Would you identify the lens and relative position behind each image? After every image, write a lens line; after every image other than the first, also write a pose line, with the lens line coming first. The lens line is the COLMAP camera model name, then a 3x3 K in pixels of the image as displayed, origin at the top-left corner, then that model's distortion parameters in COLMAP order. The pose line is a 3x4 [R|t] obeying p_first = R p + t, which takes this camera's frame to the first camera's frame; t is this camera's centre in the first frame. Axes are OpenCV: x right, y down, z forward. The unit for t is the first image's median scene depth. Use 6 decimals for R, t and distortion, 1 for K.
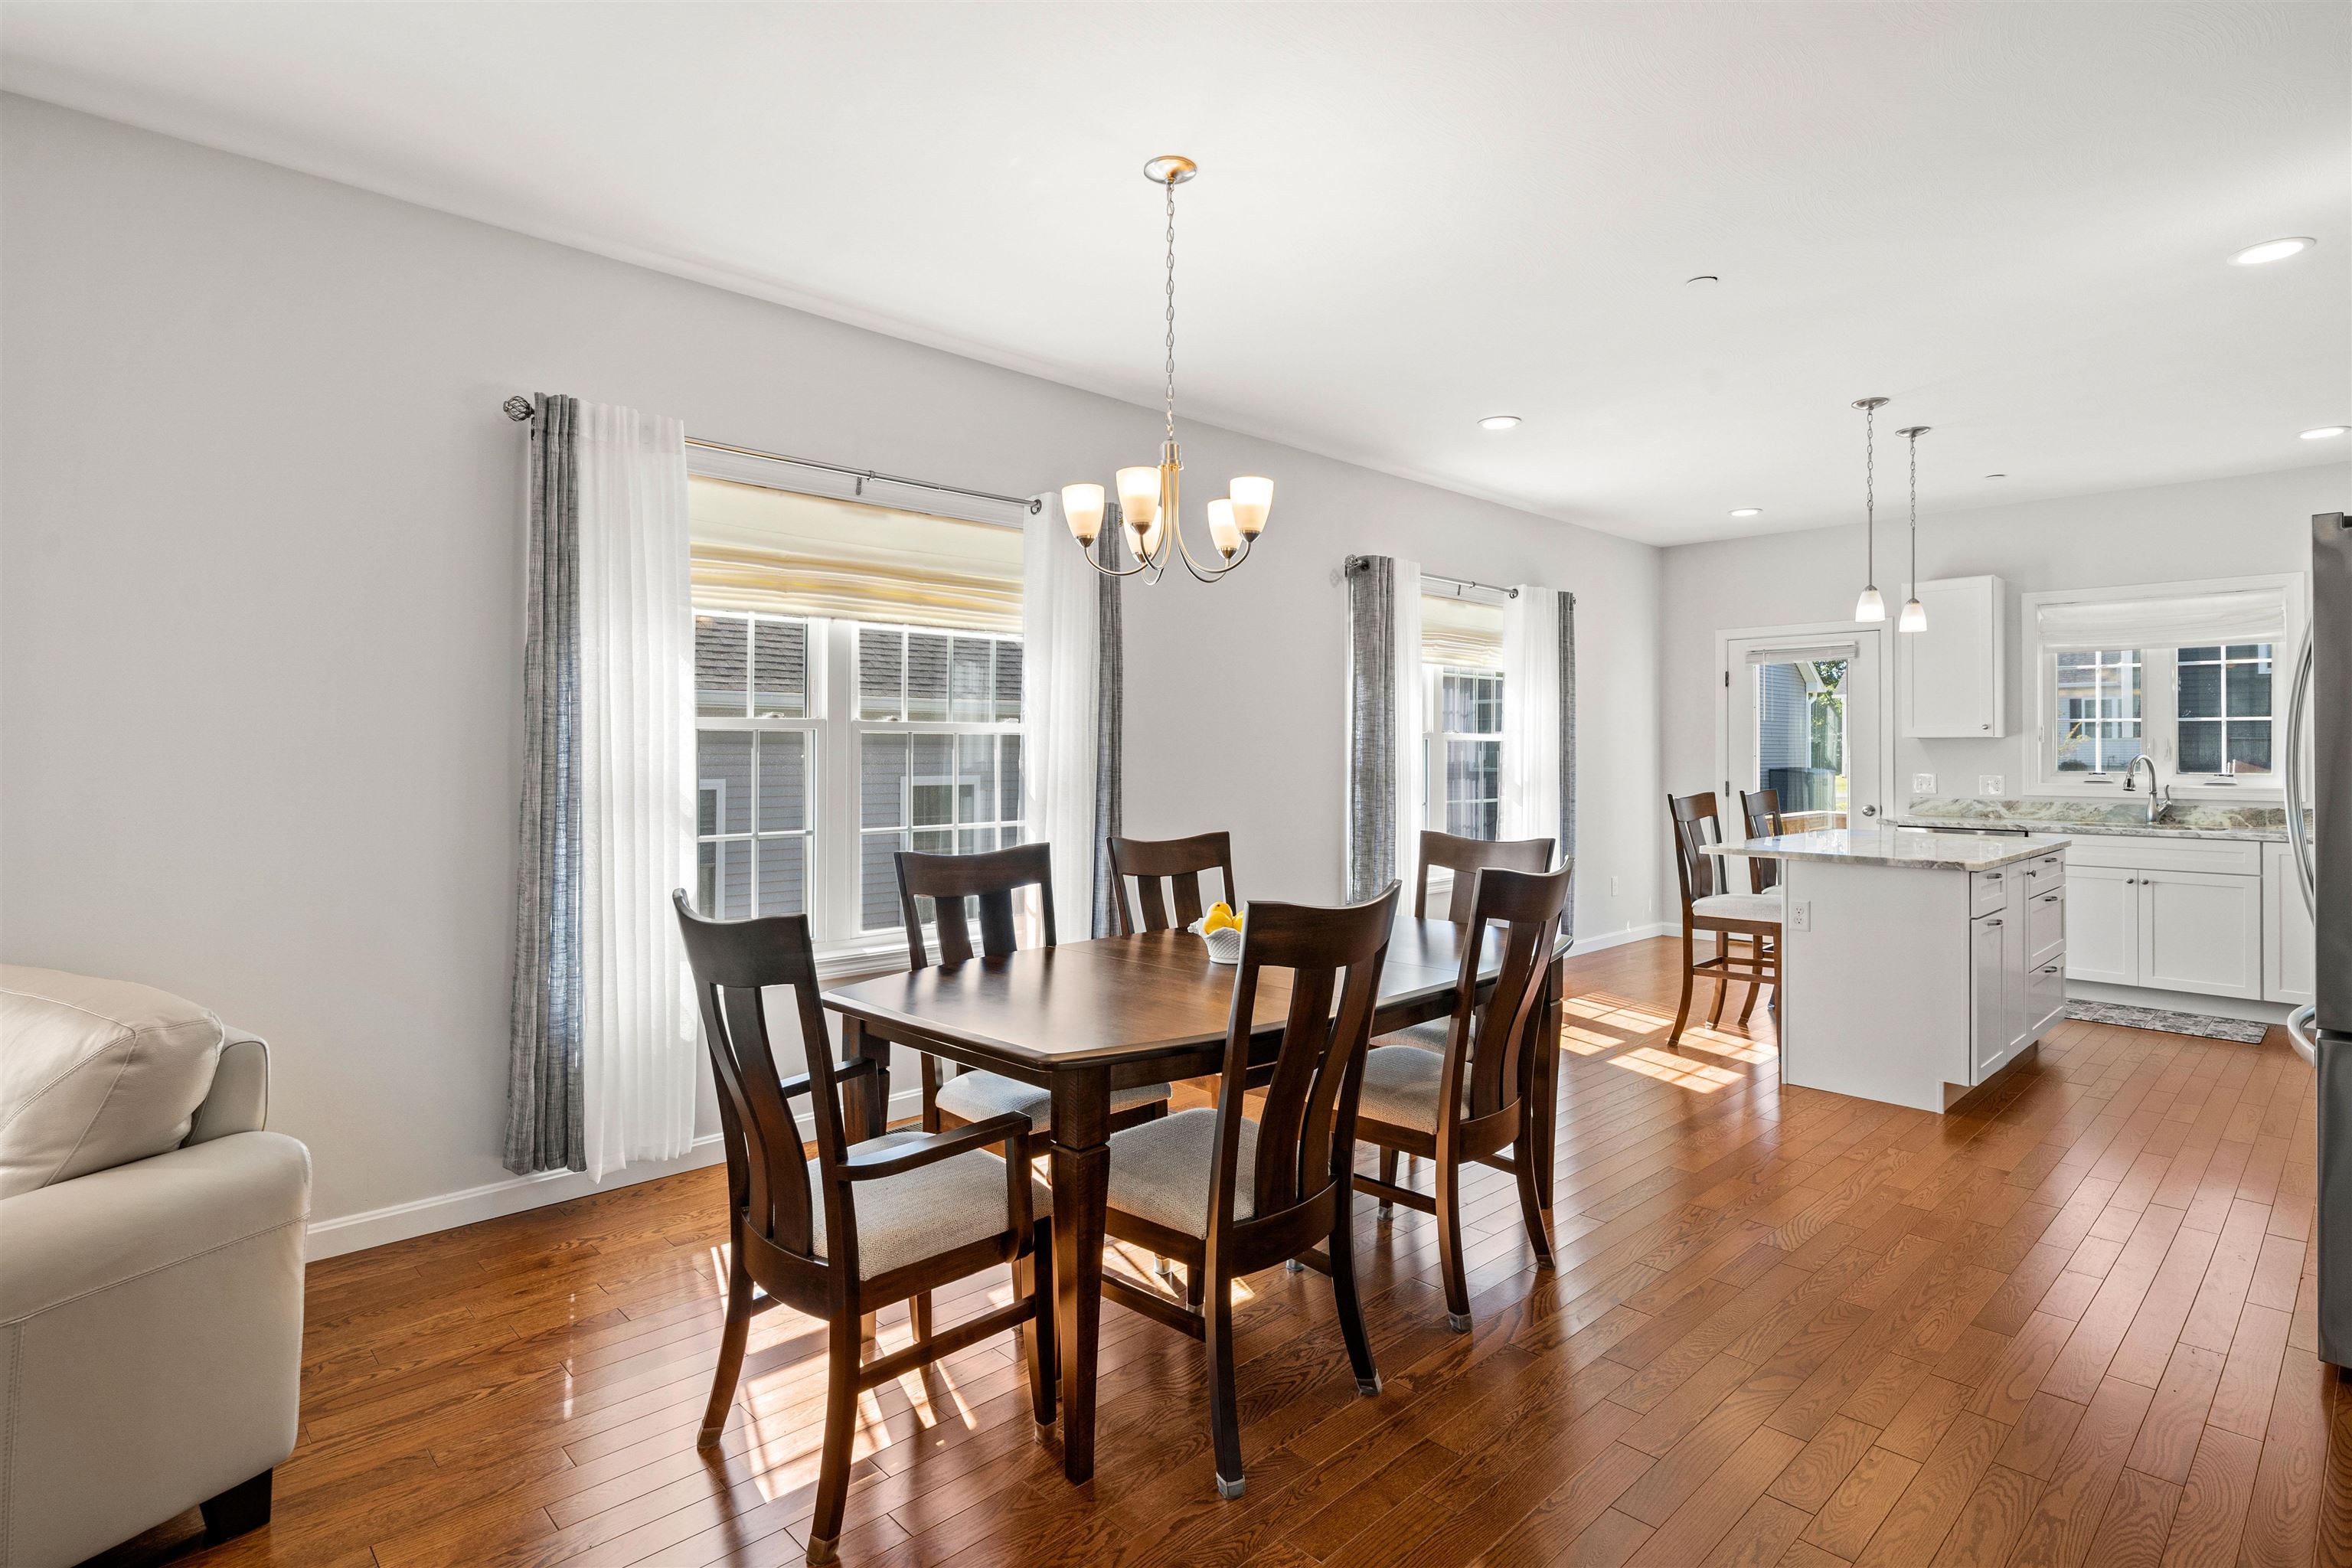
lens RADIAL K [[1125.3, 0, 1187.5], [0, 1125.3, 745.1], [0, 0, 1]] dist [-0.003389, -0.001363]
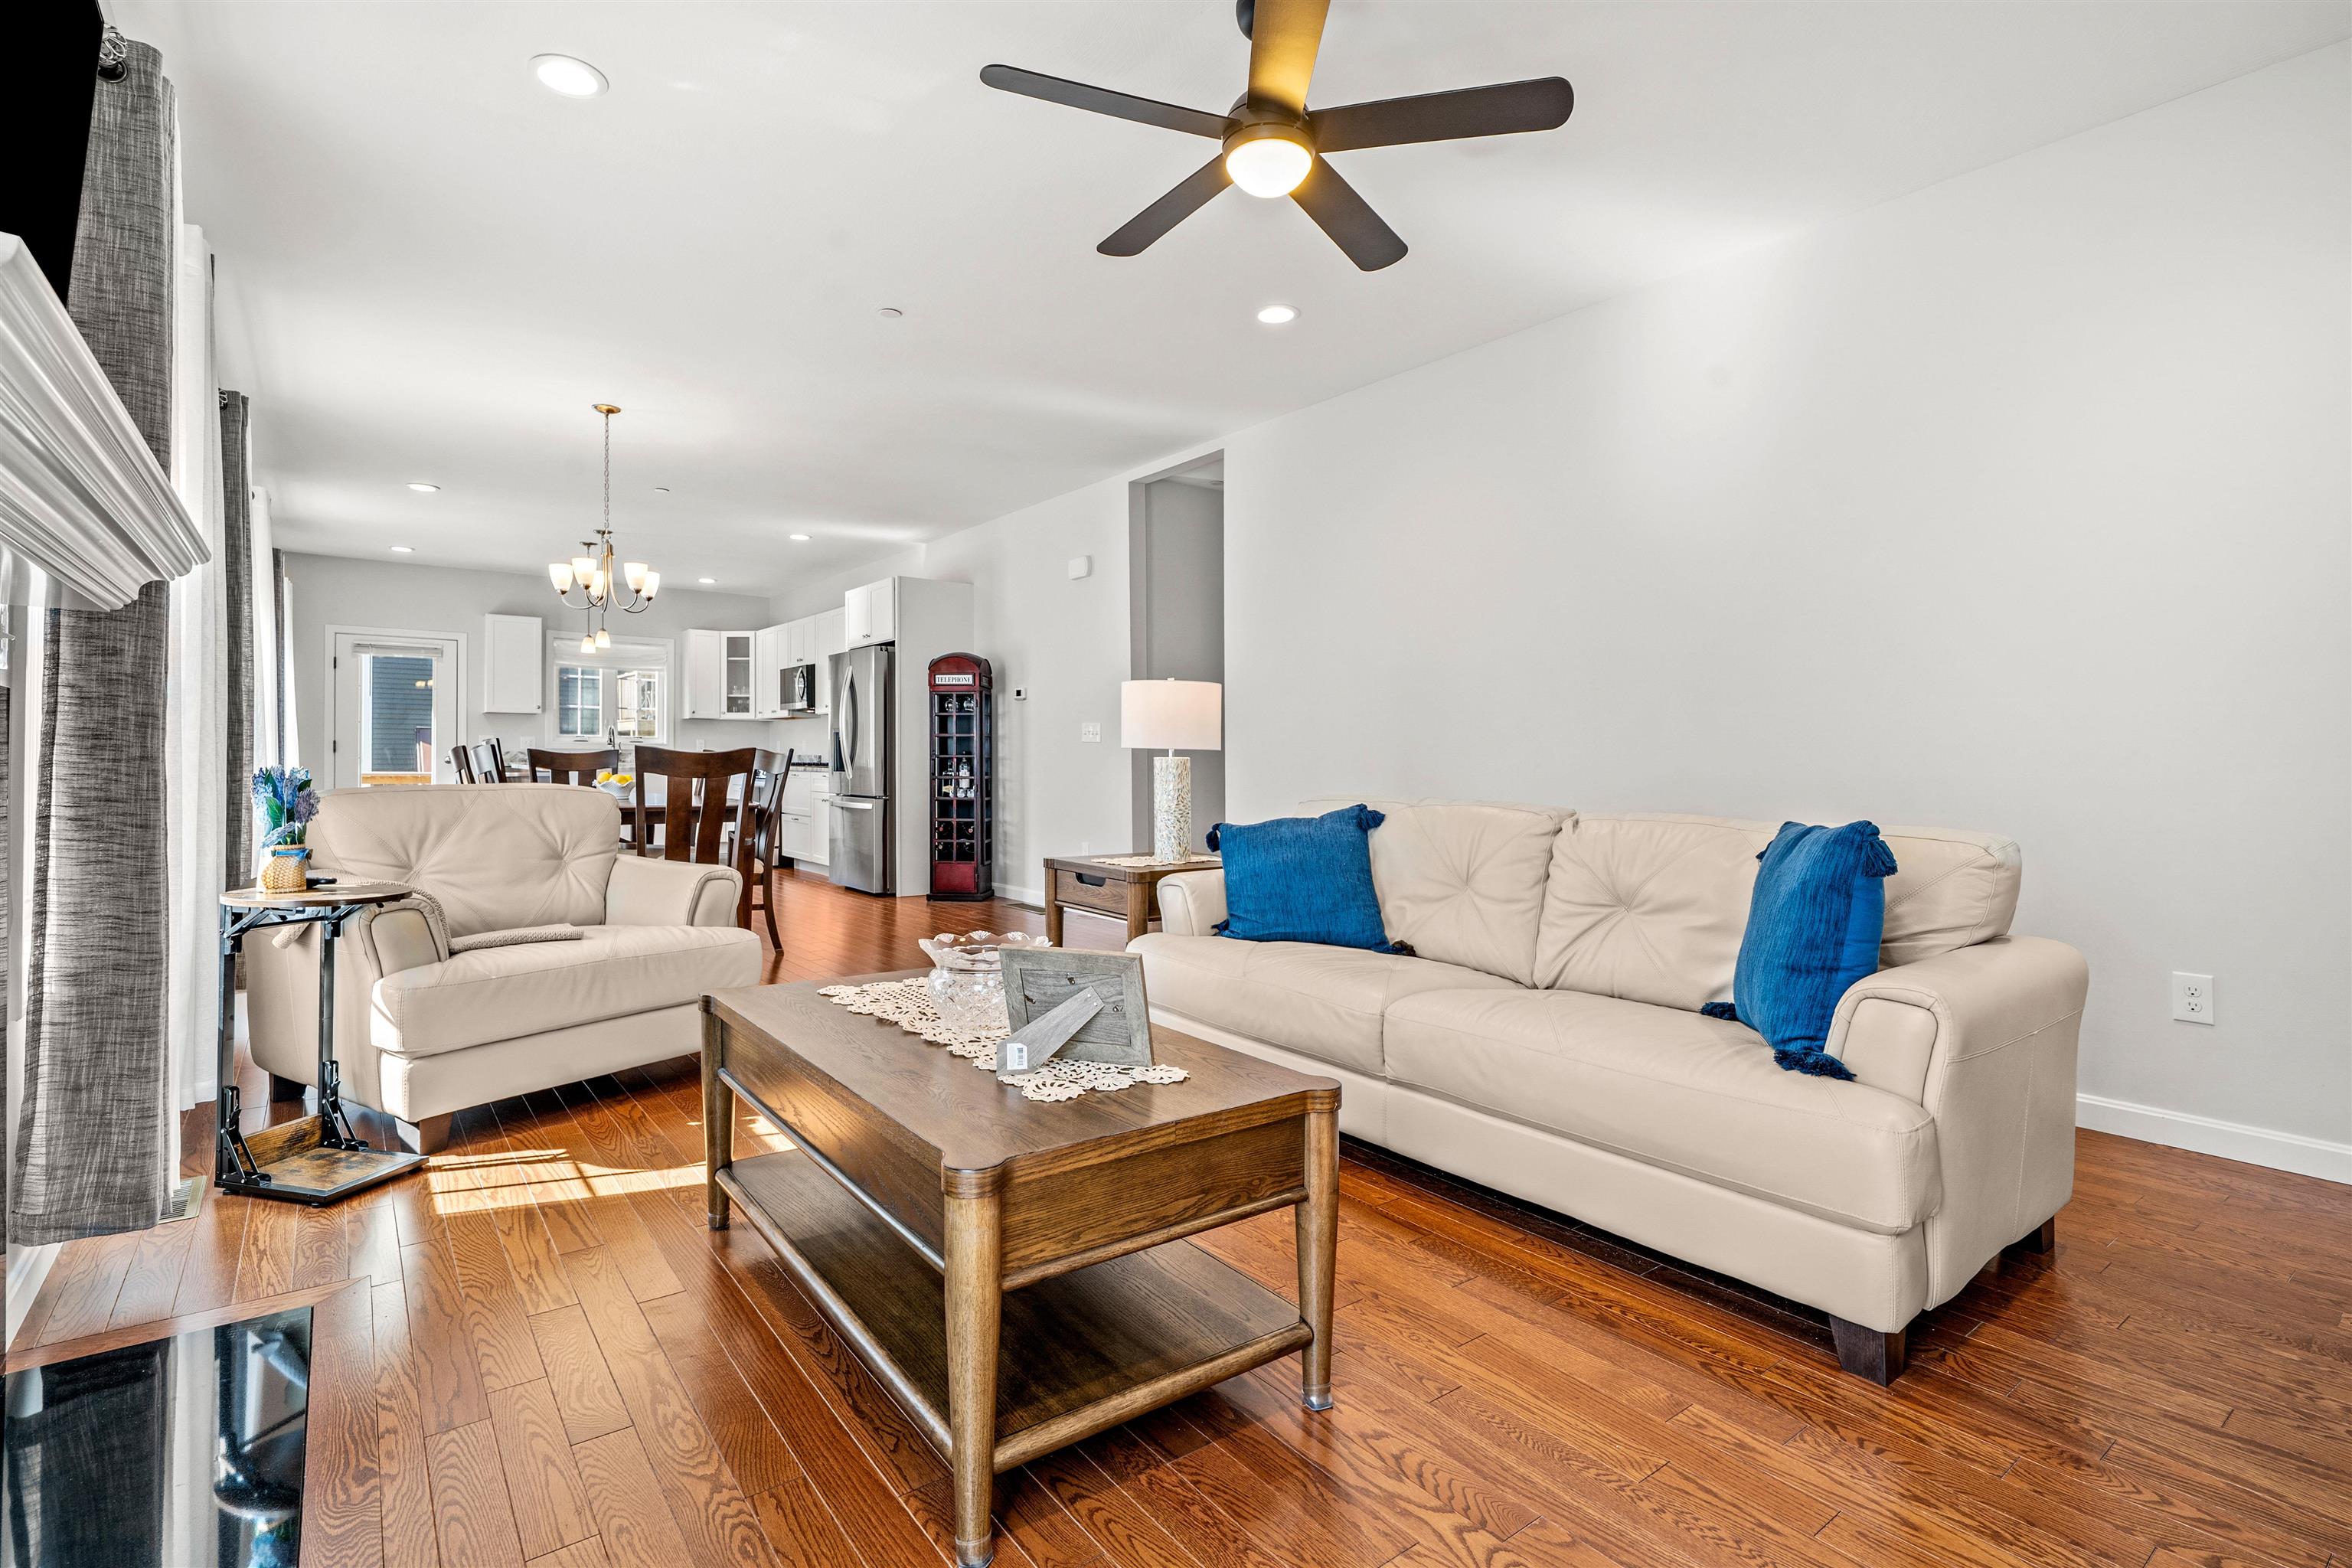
lens RADIAL K [[1061.0, 0, 1167.5], [0, 1061.0, 771.1], [0, 0, 1]] dist [-0.008051, -0.000451]
pose [[0.083746, -0.015756, 0.996363, -0.837808], [-0.011144, 0.999798, 0.016747, 0.044536], [-0.996425, -0.012506, 0.083554, -0.079153]]
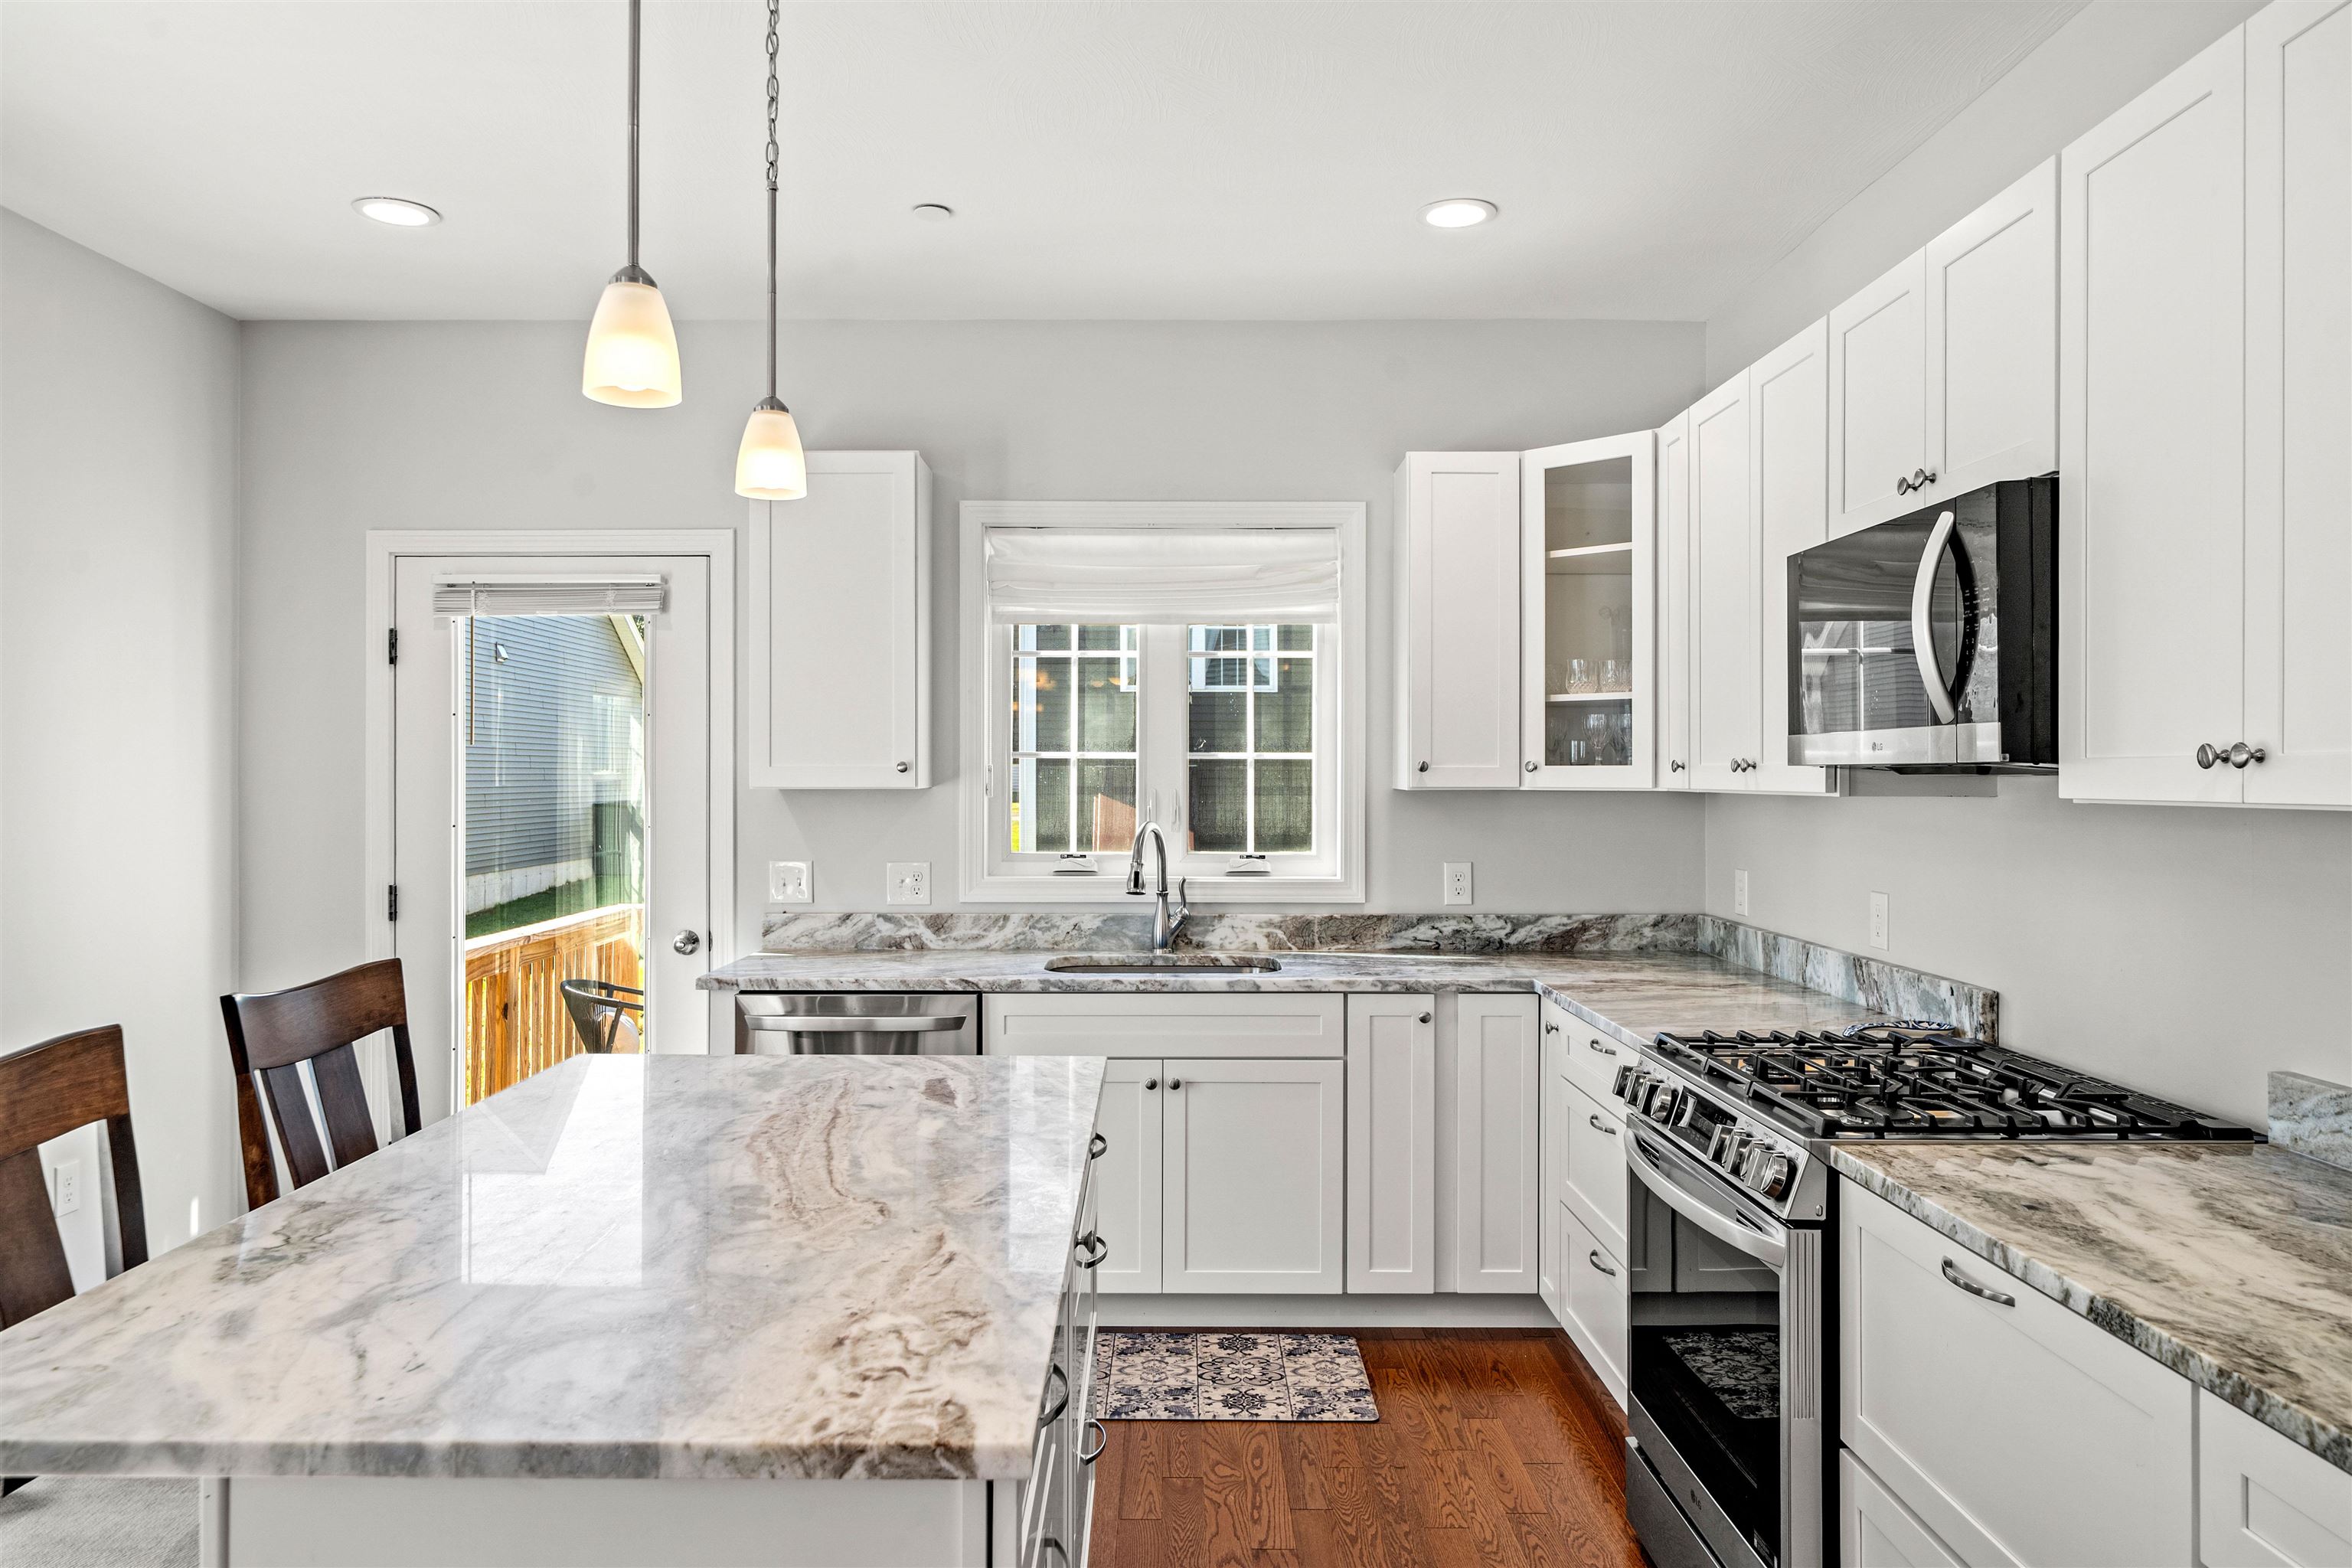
lens RADIAL K [[1552.8, 0, 1160.4], [0, 1552.8, 771.3], [0, 0, 1]] dist [-0.010106, 0.002200]
pose [[0.682504, 0.000324, 0.730882, 0.321547], [-0.002444, 0.999995, 0.001839, -0.016734], [-0.730878, -0.003042, 0.682502, 0.497291]]
